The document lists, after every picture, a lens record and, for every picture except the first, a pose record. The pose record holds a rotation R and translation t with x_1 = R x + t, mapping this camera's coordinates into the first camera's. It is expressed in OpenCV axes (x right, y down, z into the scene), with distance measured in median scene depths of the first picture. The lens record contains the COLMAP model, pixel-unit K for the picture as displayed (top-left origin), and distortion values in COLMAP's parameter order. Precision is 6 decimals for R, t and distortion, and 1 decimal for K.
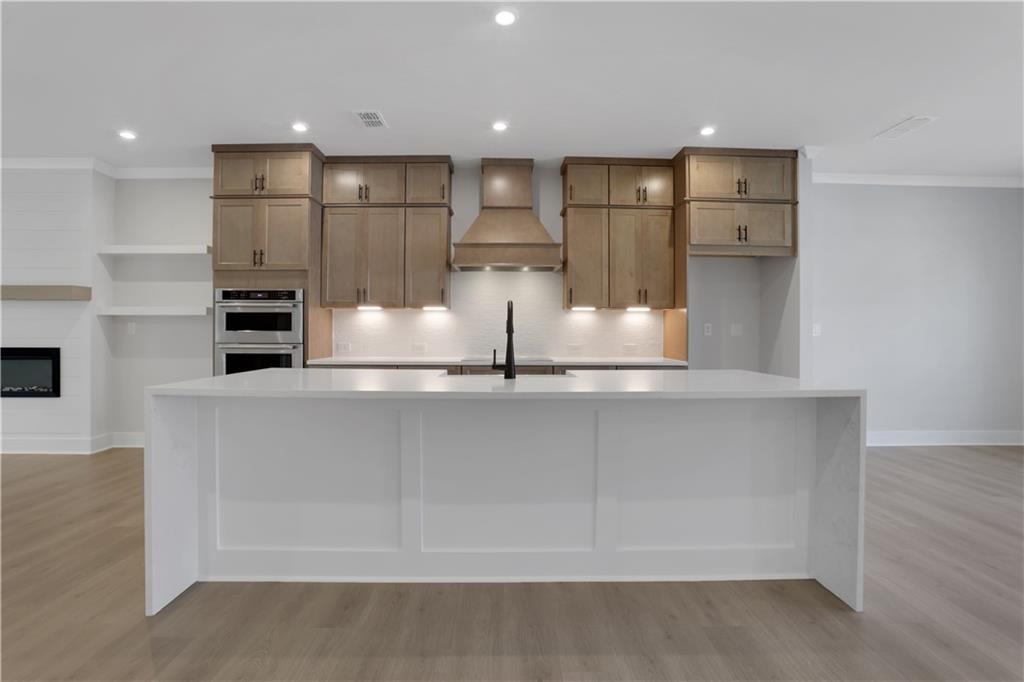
lens RADIAL K [[475.2, 0, 502.9], [0, 475.2, 335.1], [0, 0, 1]] dist [-0.067320, 0.028857]
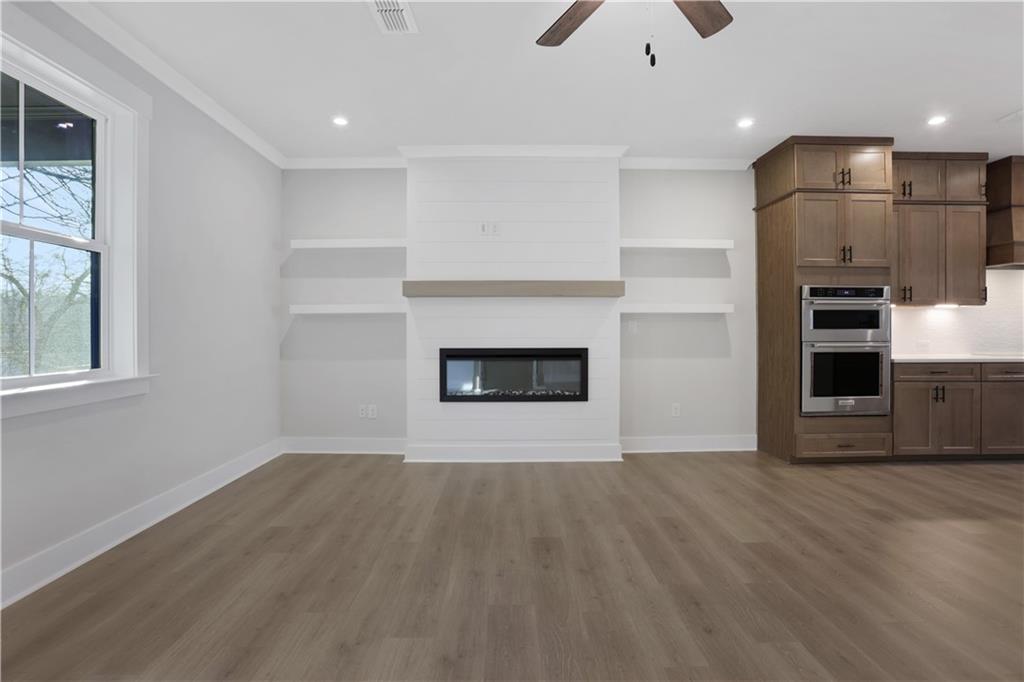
lens RADIAL K [[475.2, 0, 502.9], [0, 475.2, 335.1], [0, 0, 1]] dist [-0.067320, 0.028857]
pose [[0.999955, -0.005135, 0.007993, -1.163809], [0.005094, 0.999974, 0.005148, -0.004332], [-0.008020, -0.005107, 0.999955, 0.036686]]
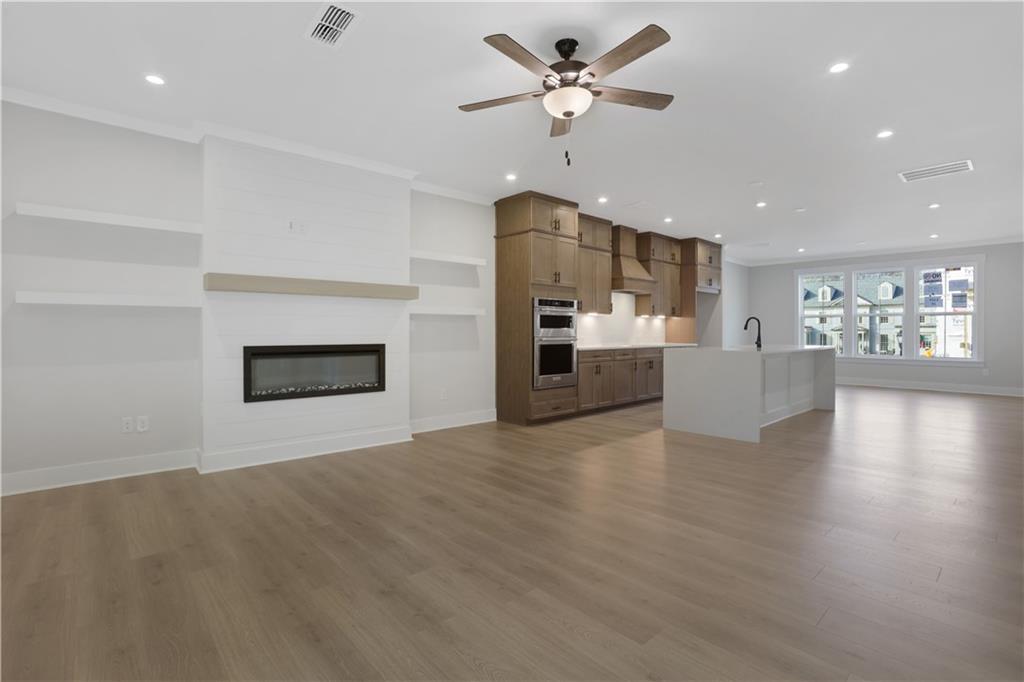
lens RADIAL K [[475.2, 0, 502.9], [0, 475.2, 335.1], [0, 0, 1]] dist [-0.067320, 0.028857]
pose [[0.760441, -0.008066, 0.649357, -1.486237], [0.002328, 0.999950, 0.009694, -0.002459], [-0.649403, -0.005861, 0.760422, -0.002080]]
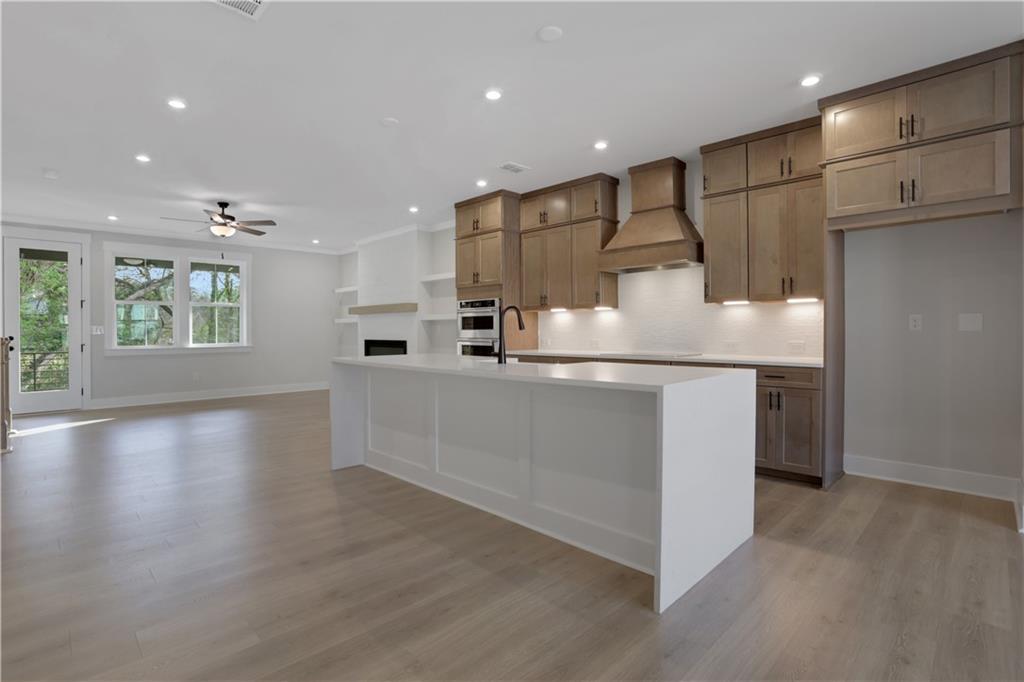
lens RADIAL K [[502.7, 0, 509.0], [0, 502.7, 330.1], [0, 0, 1]] dist [-0.060463, 0.036010]
pose [[0.692716, -0.006632, -0.721180, 0.597462], [0.003140, 0.999976, -0.006179, 0.002478], [0.721204, 0.002016, 0.692720, 0.014991]]
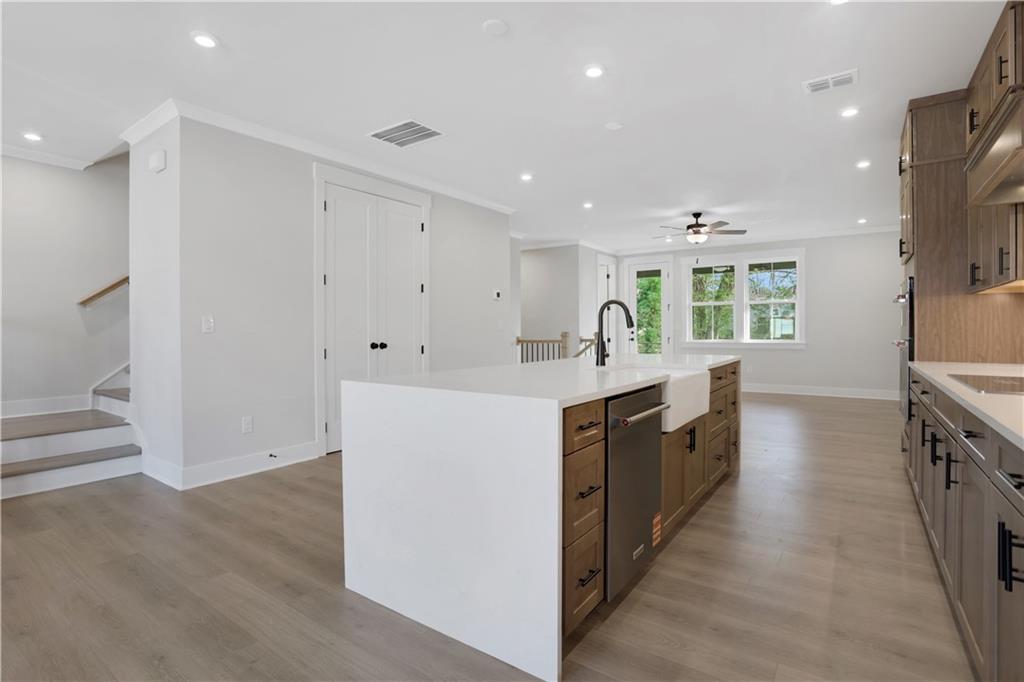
lens RADIAL K [[502.7, 0, 509.0], [0, 502.7, 330.1], [0, 0, 1]] dist [-0.060463, 0.036010]
pose [[-0.569947, 0.001664, -0.821680, 0.663029], [-0.003051, 0.999987, 0.004142, -0.005304], [0.821676, 0.004868, -0.569934, 0.848215]]
